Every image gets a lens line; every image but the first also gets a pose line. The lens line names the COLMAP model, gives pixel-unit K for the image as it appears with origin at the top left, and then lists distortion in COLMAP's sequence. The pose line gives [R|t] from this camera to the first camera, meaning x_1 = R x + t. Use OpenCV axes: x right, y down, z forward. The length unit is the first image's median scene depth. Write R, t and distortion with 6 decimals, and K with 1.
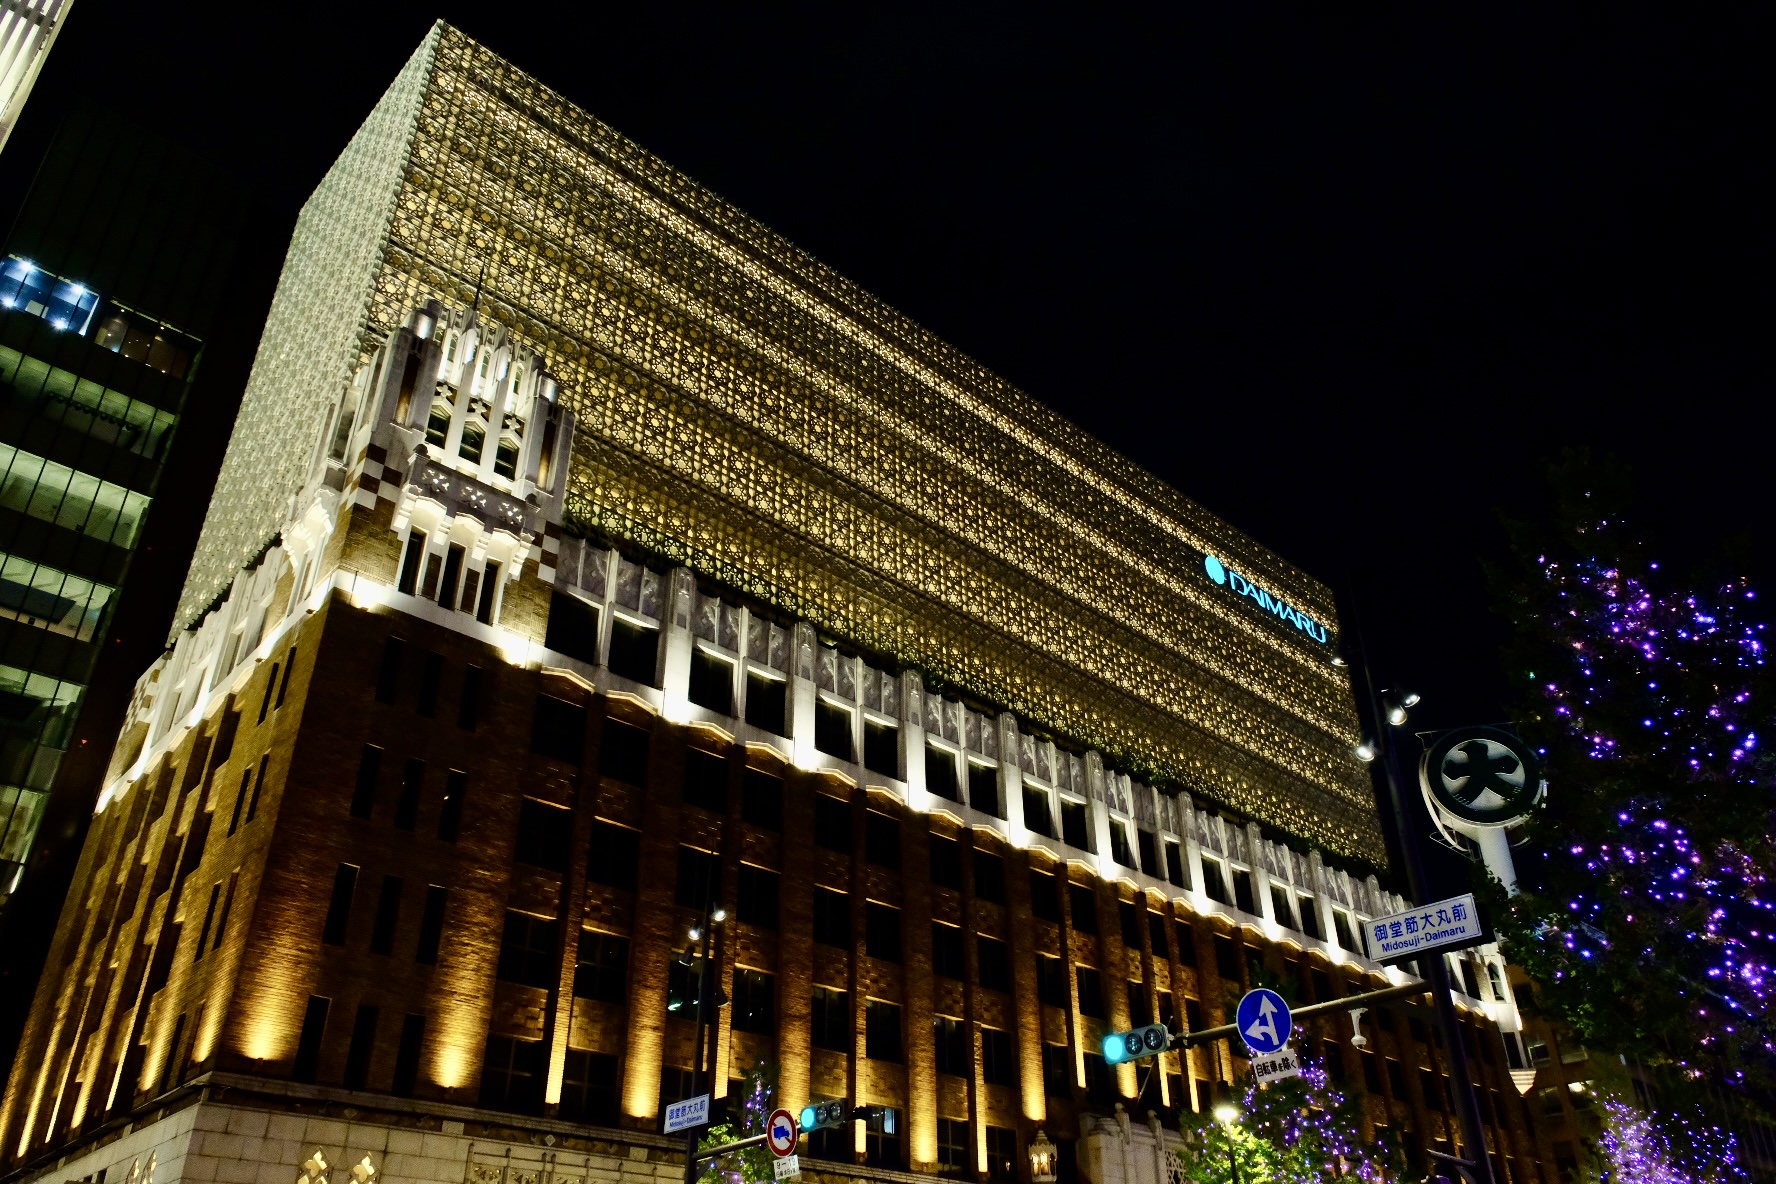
lens RADIAL K [[1387.7, 0, 888.0], [0, 1387.7, 592.0], [0, 0, 1]] dist [0.062104, 0.003016]
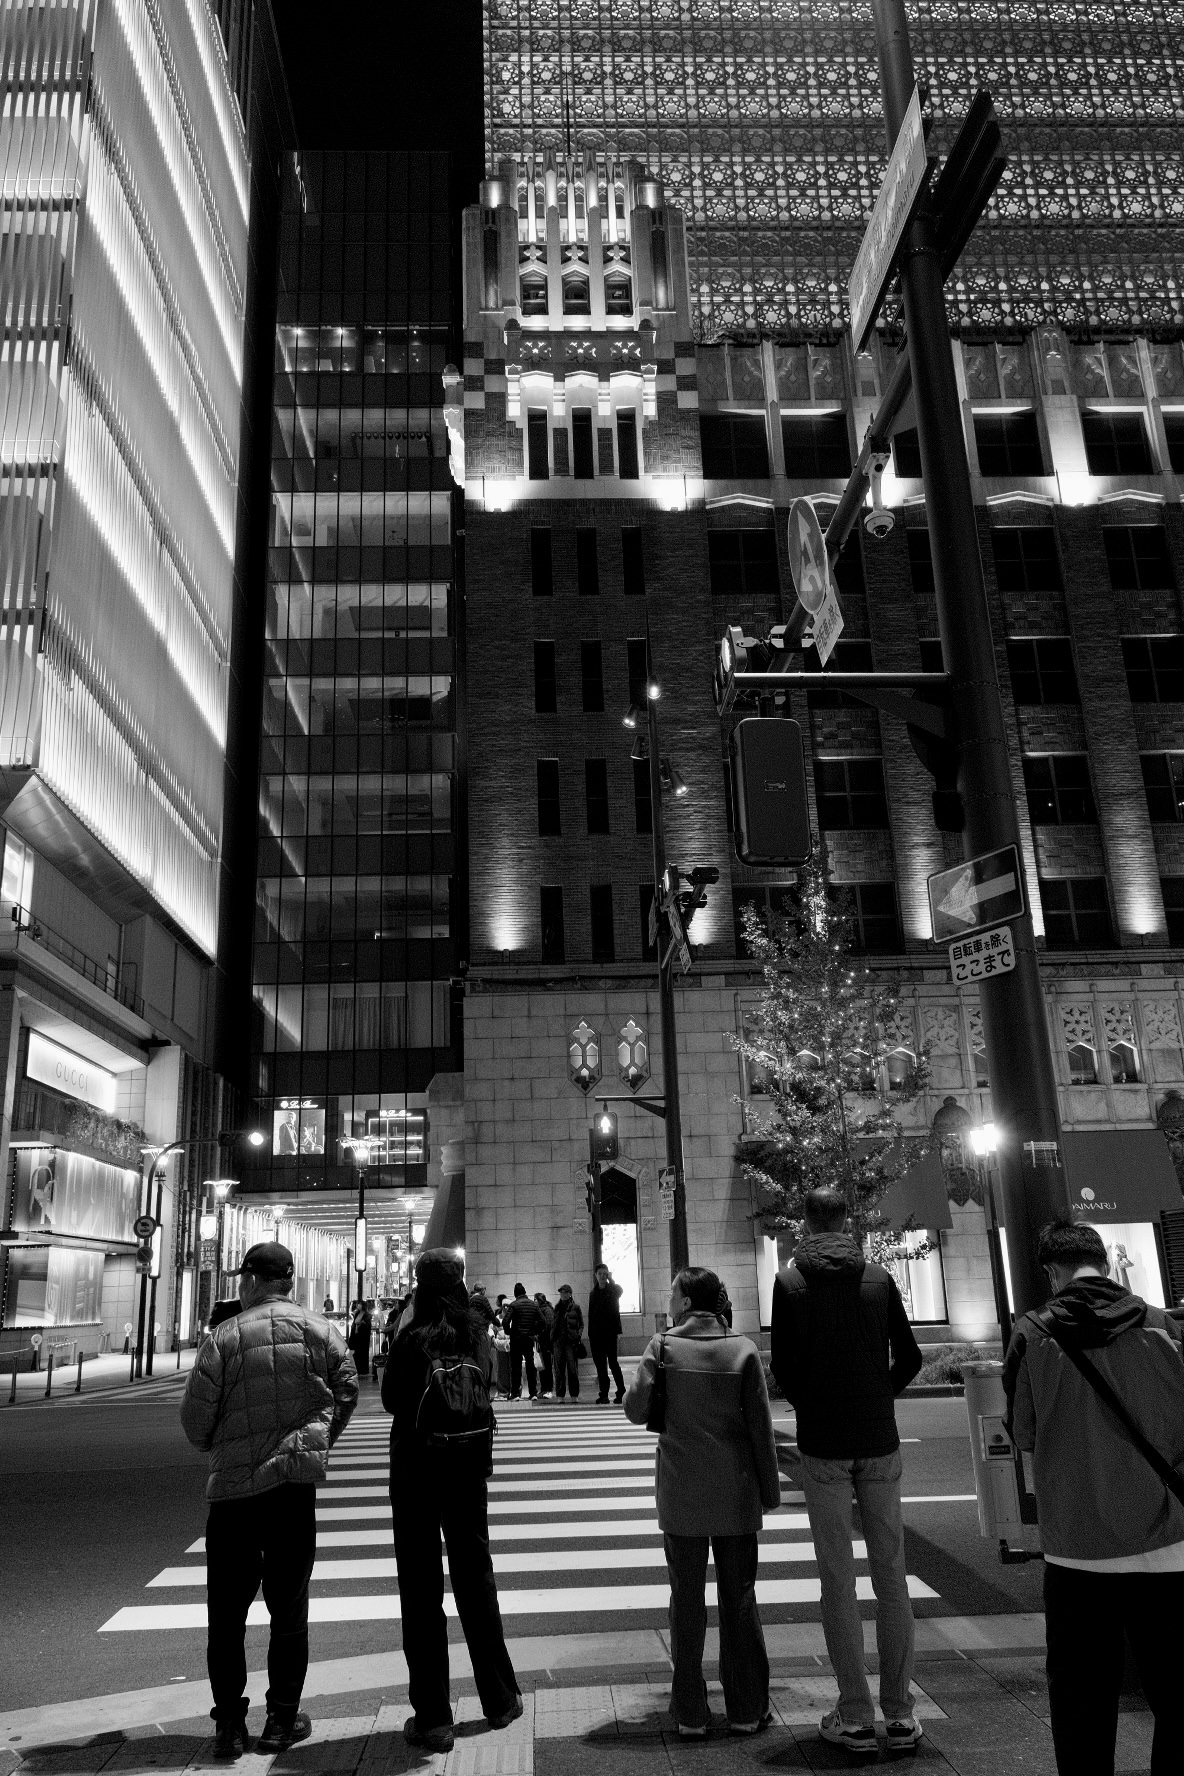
lens RADIAL K [[1445.2, 0, 589.9], [0, 1445.2, 811.0], [0, 0, 1]] dist [0.006224, 0.001125]
pose [[0.763035, -0.230290, -0.603941, 0.204875], [0.369383, 0.922125, 0.115071, 0.100687], [0.530410, -0.310889, 0.788678, 0.164412]]
